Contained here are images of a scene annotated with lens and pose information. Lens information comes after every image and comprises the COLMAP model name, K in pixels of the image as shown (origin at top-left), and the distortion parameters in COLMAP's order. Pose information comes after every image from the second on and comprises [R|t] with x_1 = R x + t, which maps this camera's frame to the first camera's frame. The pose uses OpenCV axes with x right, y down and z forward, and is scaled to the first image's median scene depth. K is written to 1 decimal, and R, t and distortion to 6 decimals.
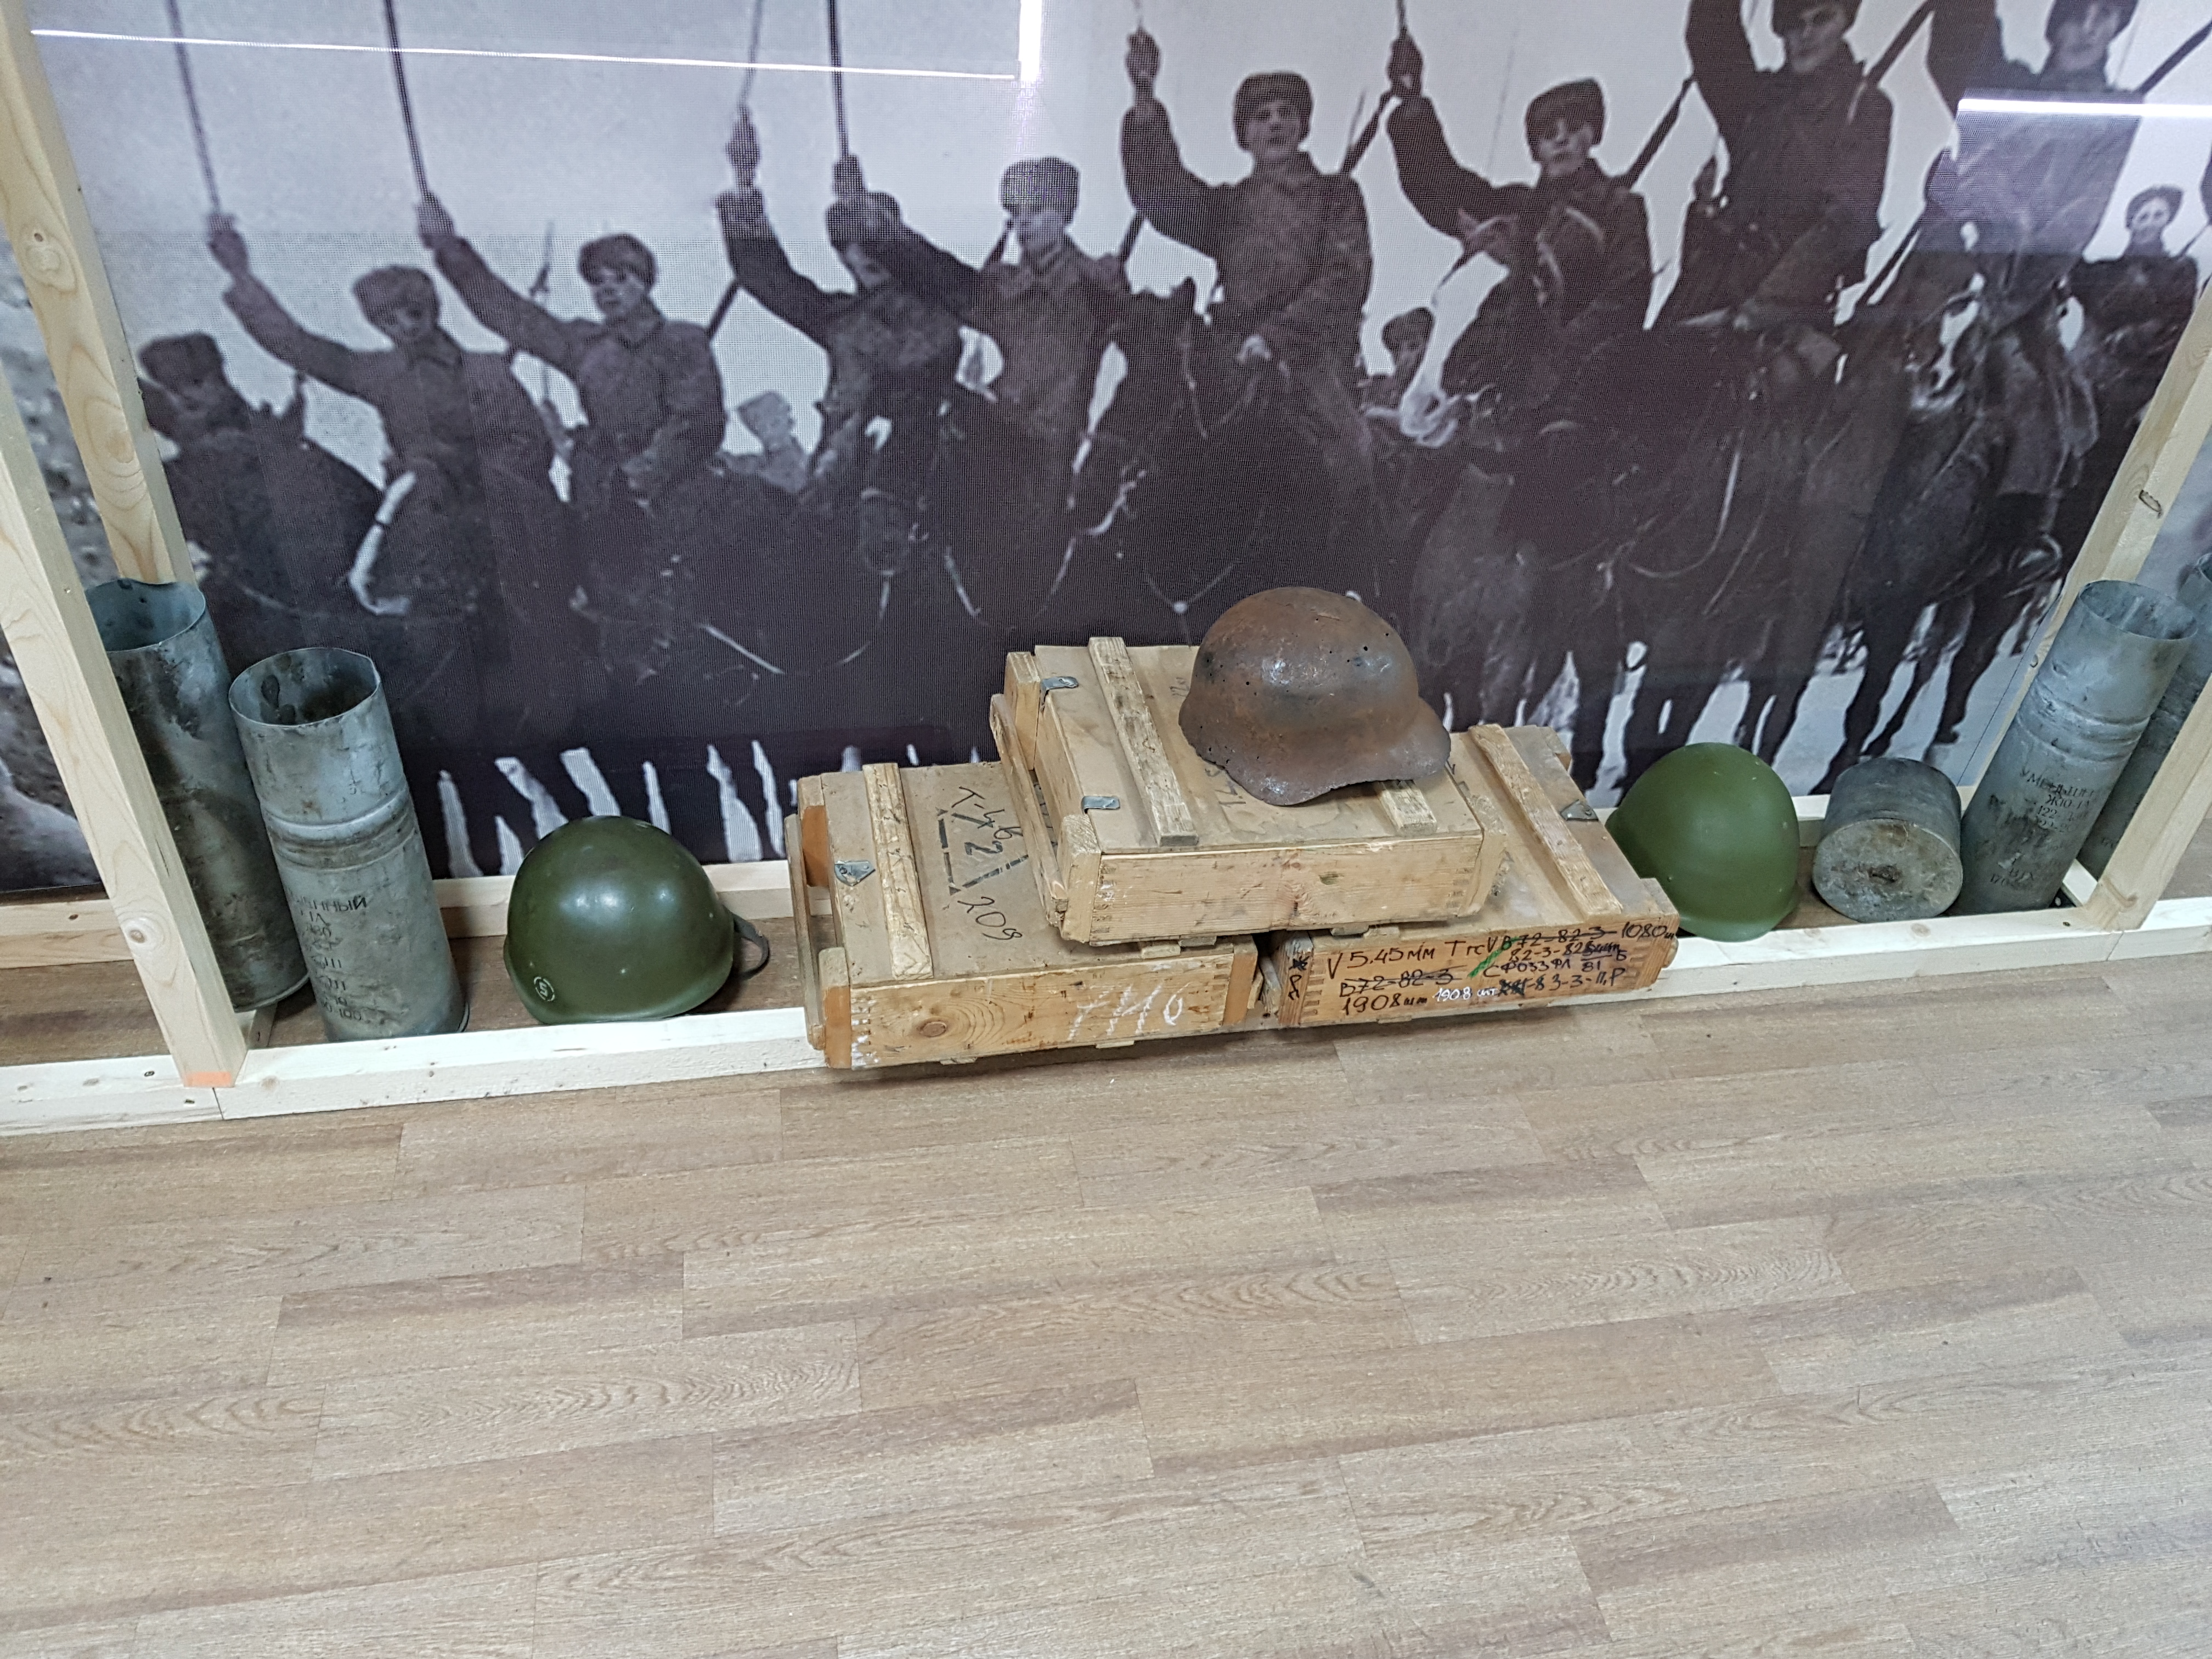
lens RADIAL K [[1726.0, 0, 1111.7], [0, 1726.0, 830.1], [0, 0, 1]] dist [0.044207, -0.073131]
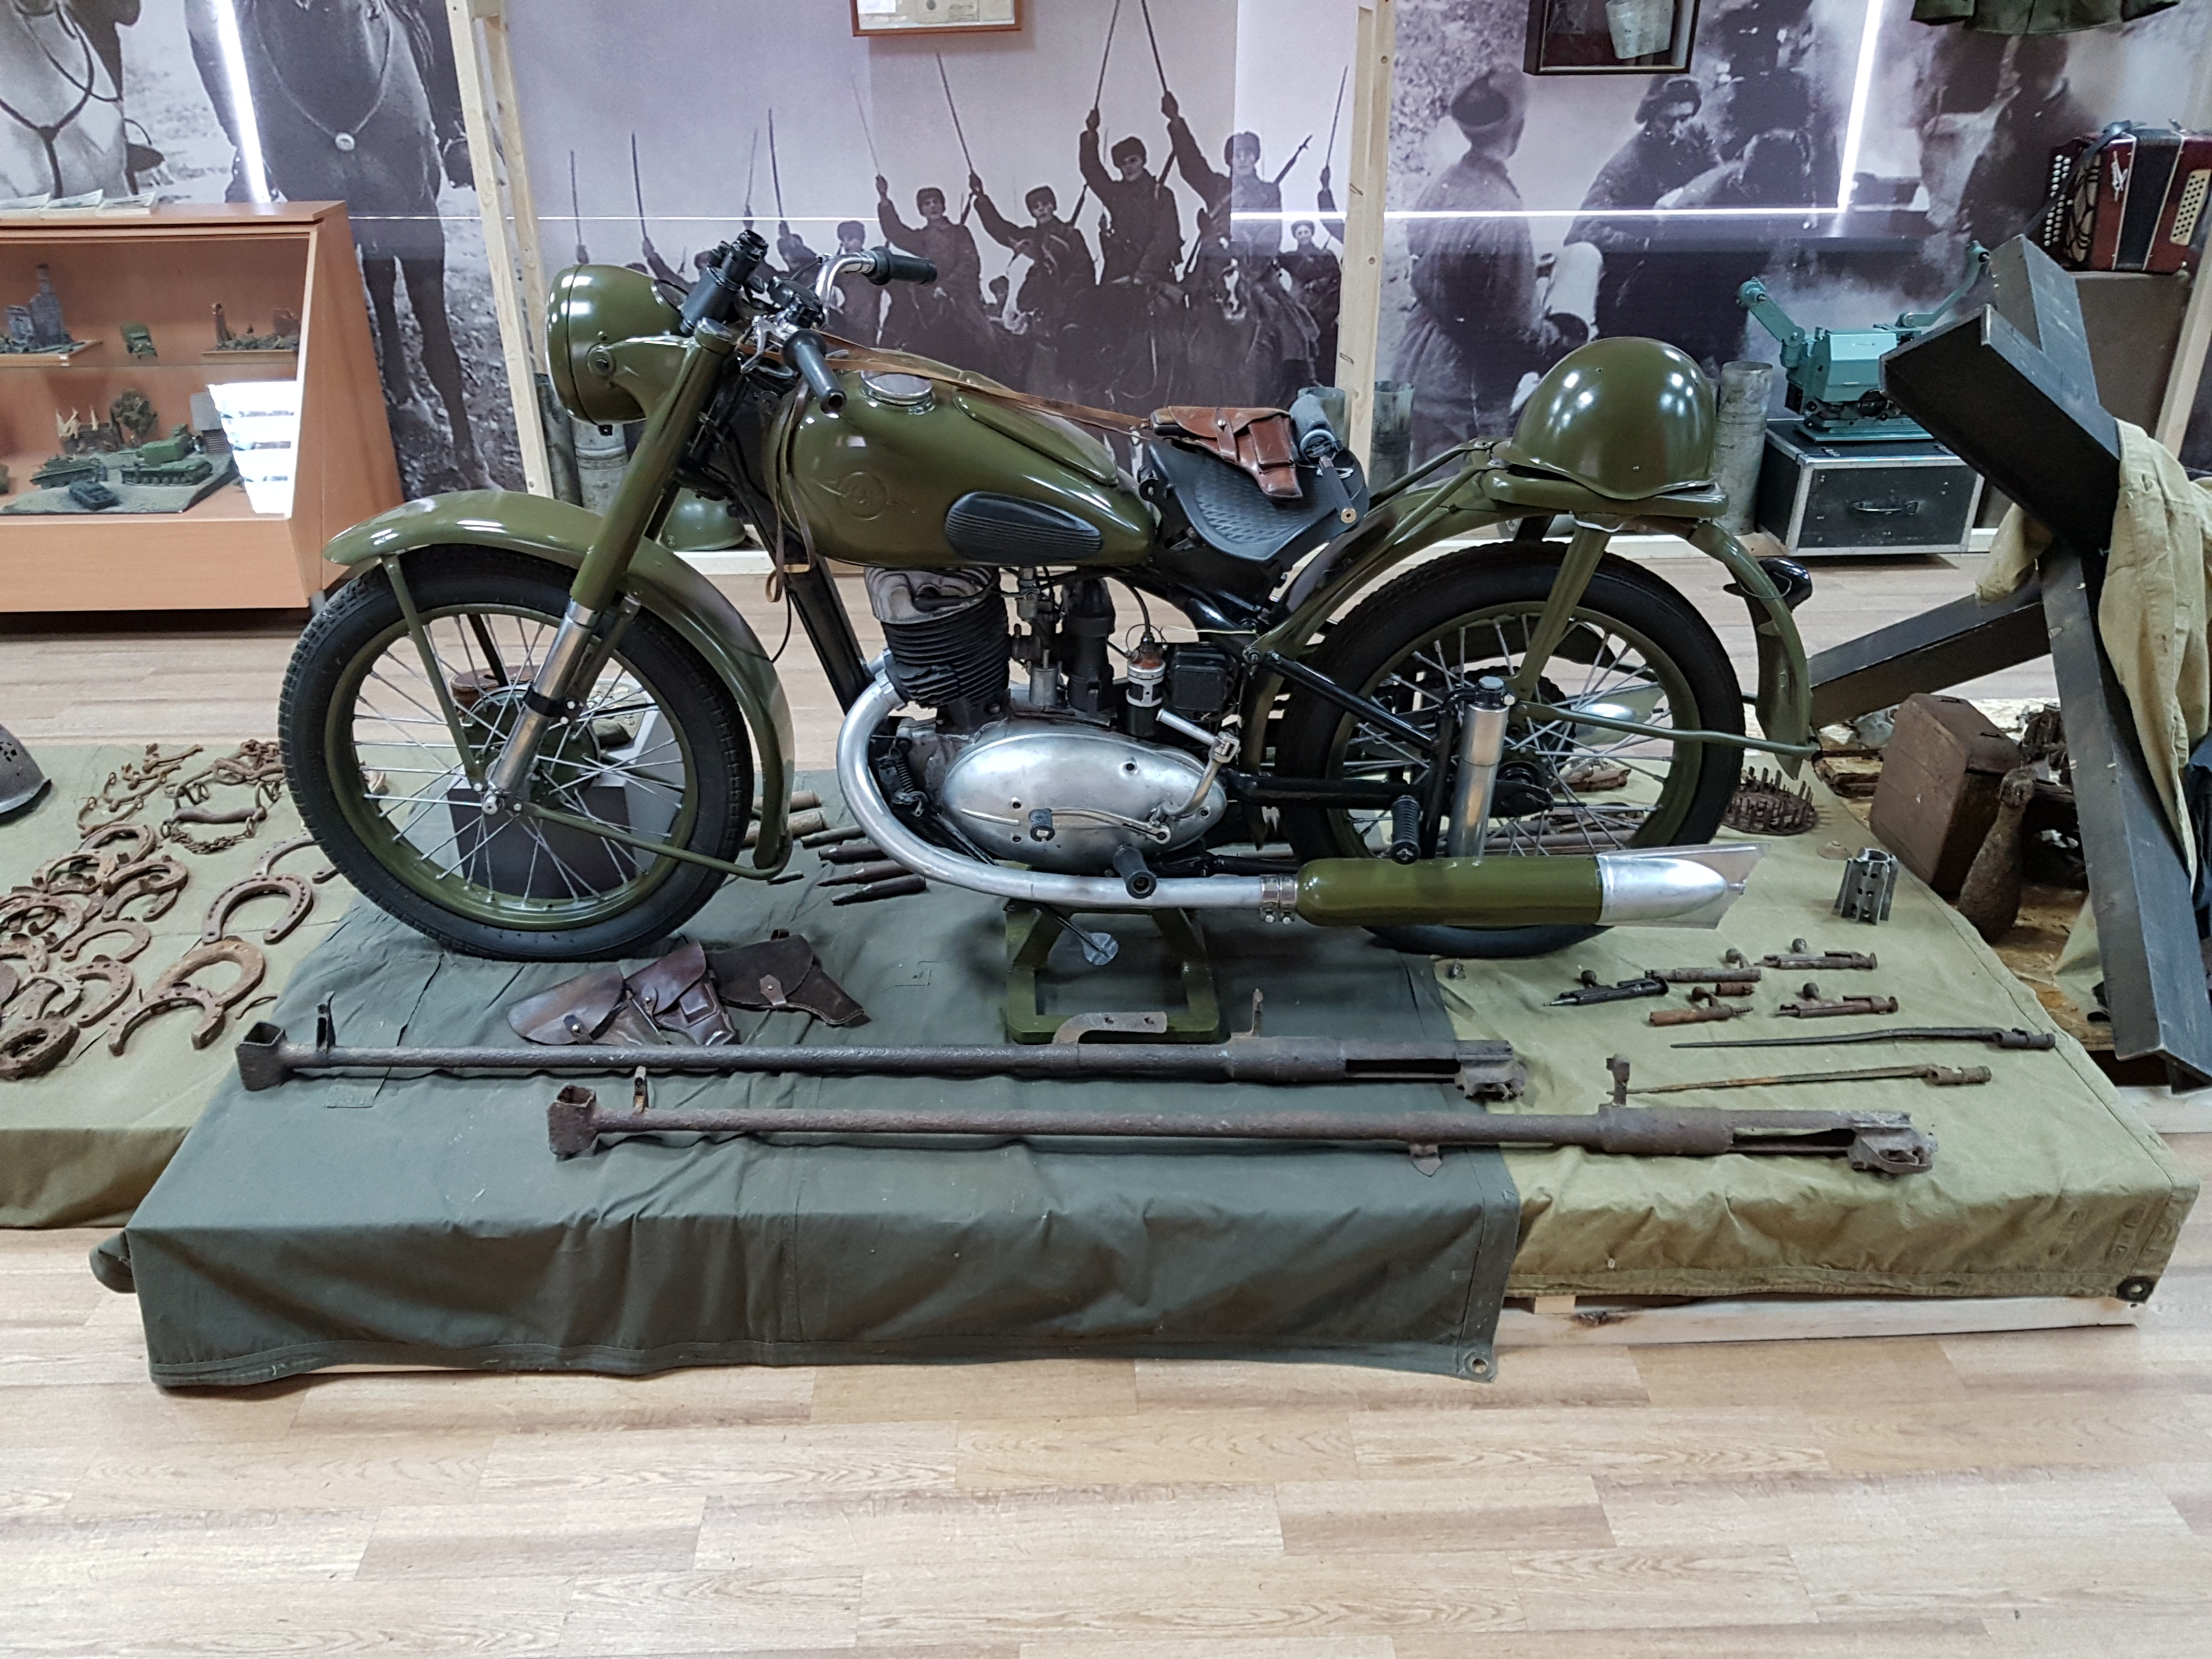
lens RADIAL K [[1726.0, 0, 1077.0], [0, 1726.0, 830.4], [0, 0, 1]] dist [0.044207, -0.073131]
pose [[0.982951, 0.001513, -0.183859, 0.786875], [-0.040232, 0.977504, -0.207043, 1.080965], [0.179410, 0.210910, 0.960900, -1.355908]]
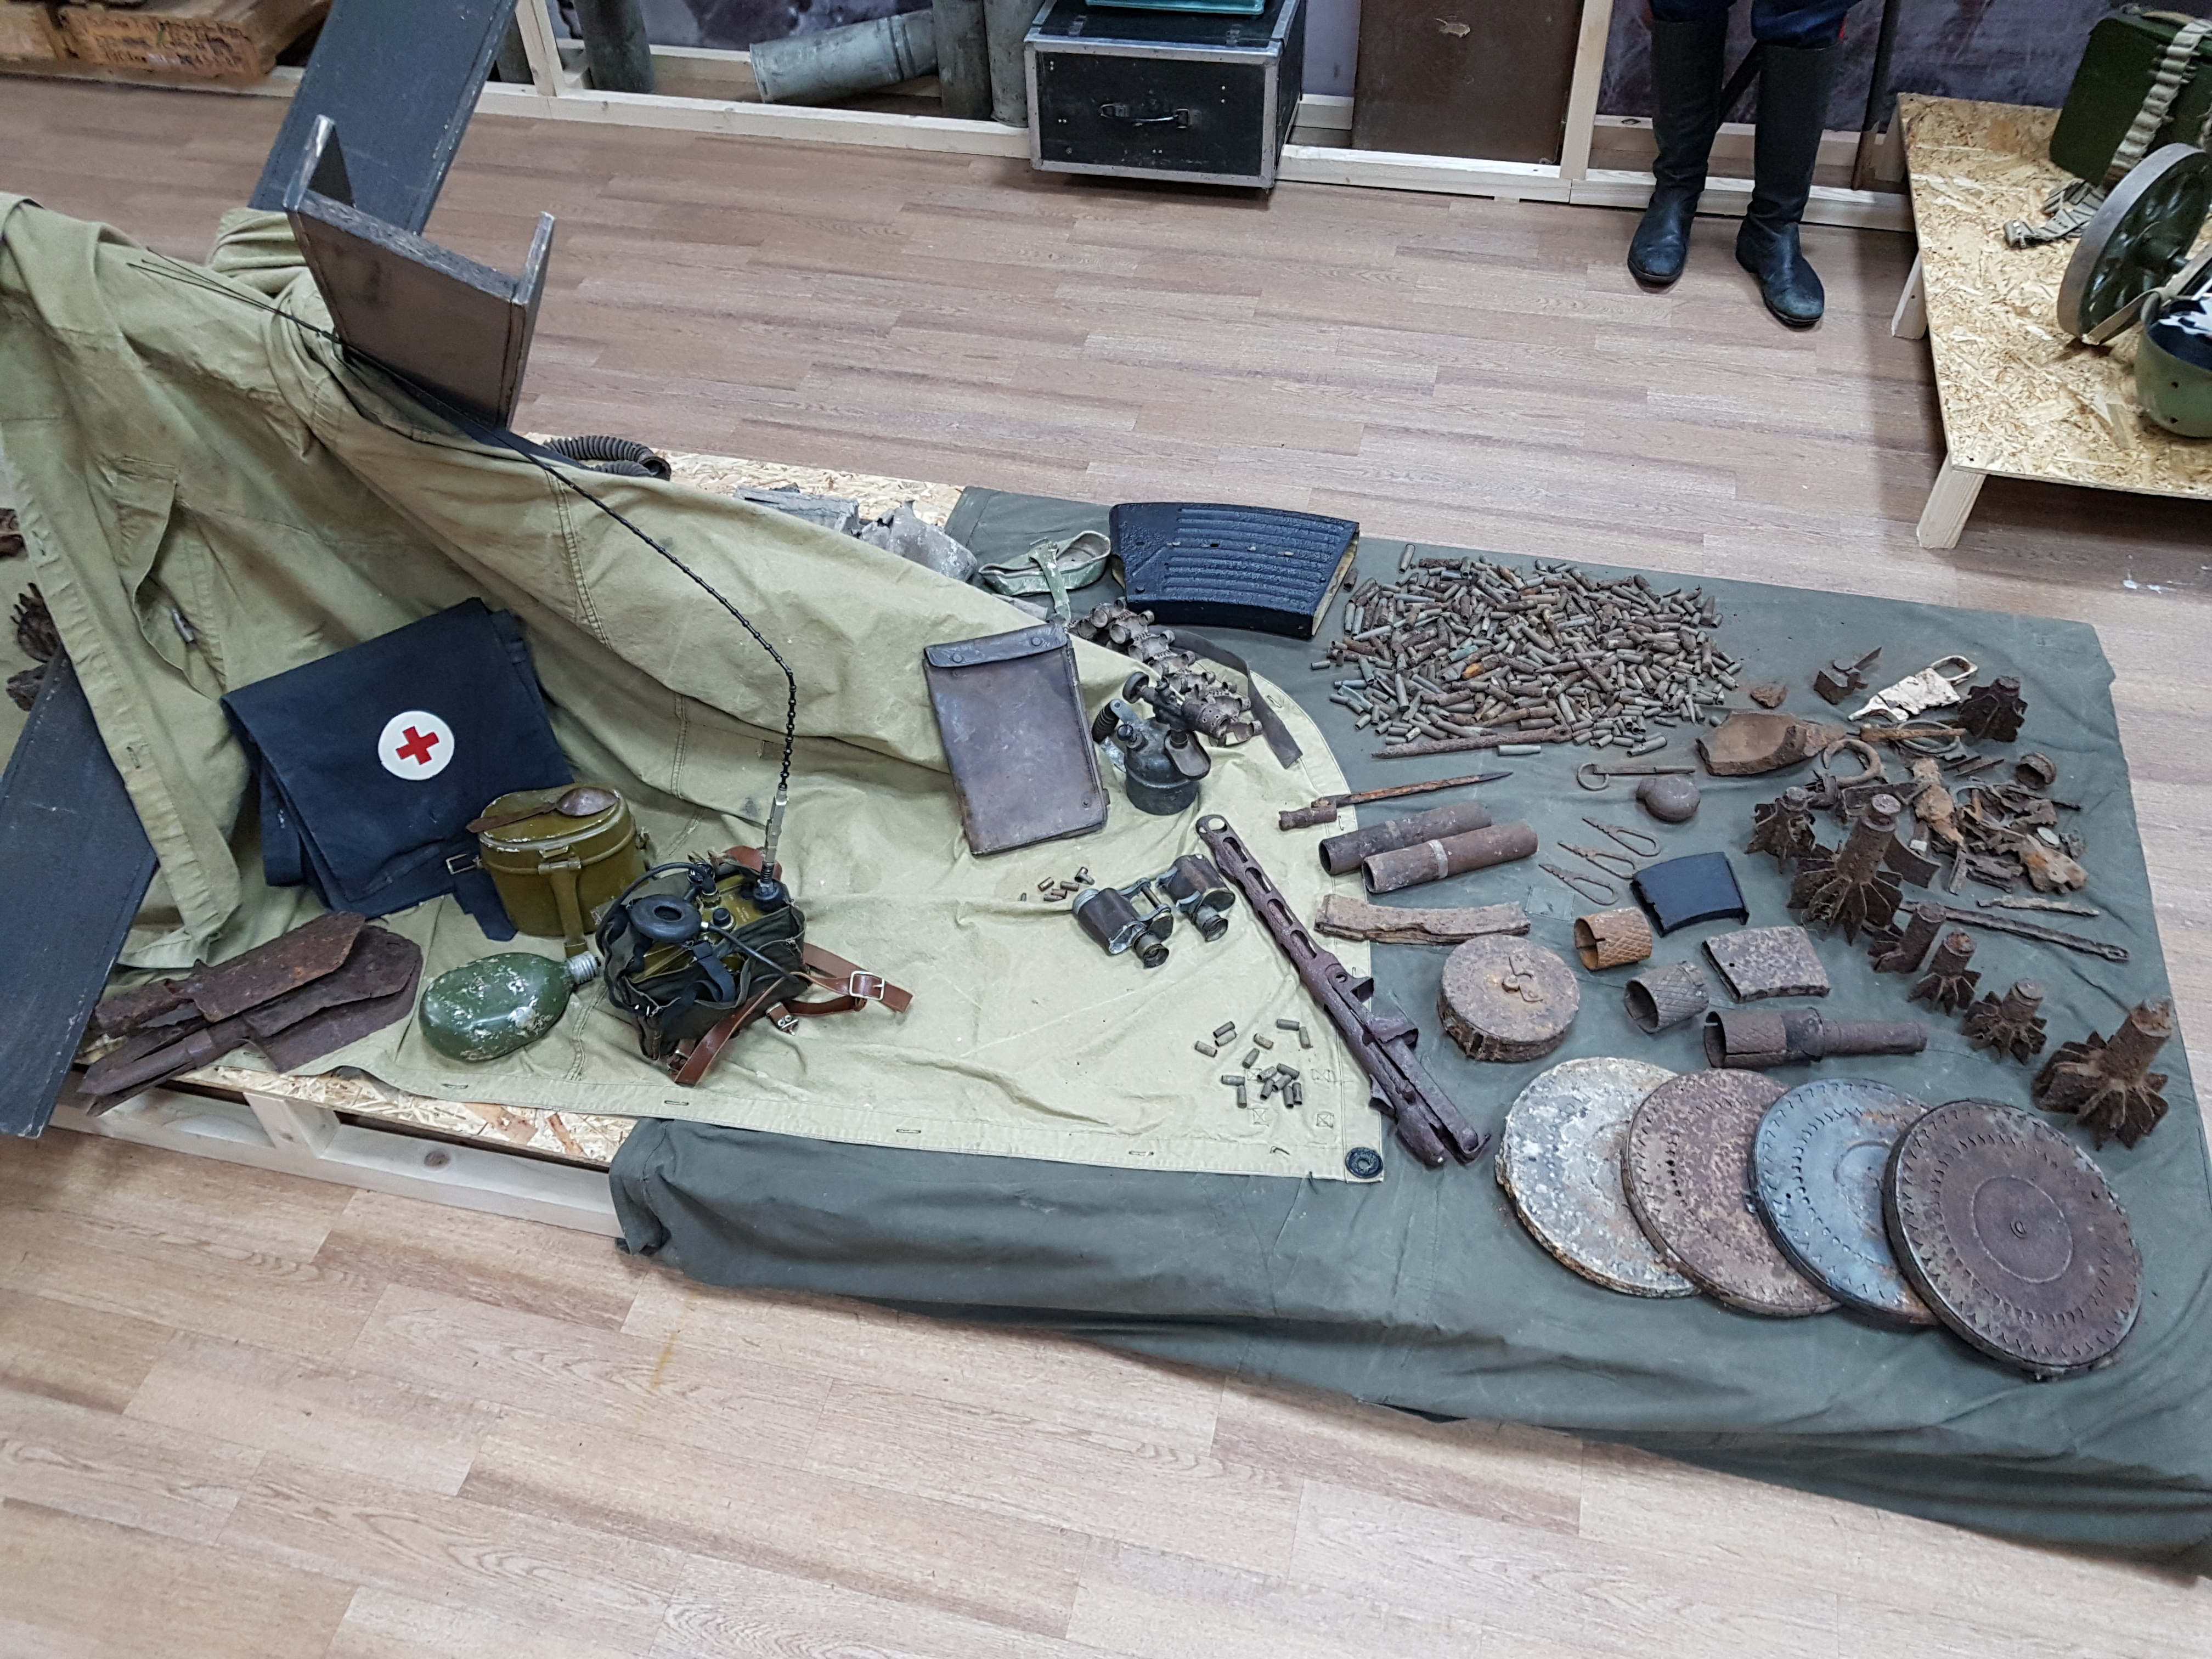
lens RADIAL K [[1726.0, 0, 1104.5], [0, 1726.0, 834.6], [0, 0, 1]] dist [0.044207, -0.073131]
pose [[0.903008, 0.232245, -0.361441, 2.342879], [-0.189182, 0.970290, 0.150821, 0.506254], [0.385730, -0.067814, 0.920116, -0.564963]]
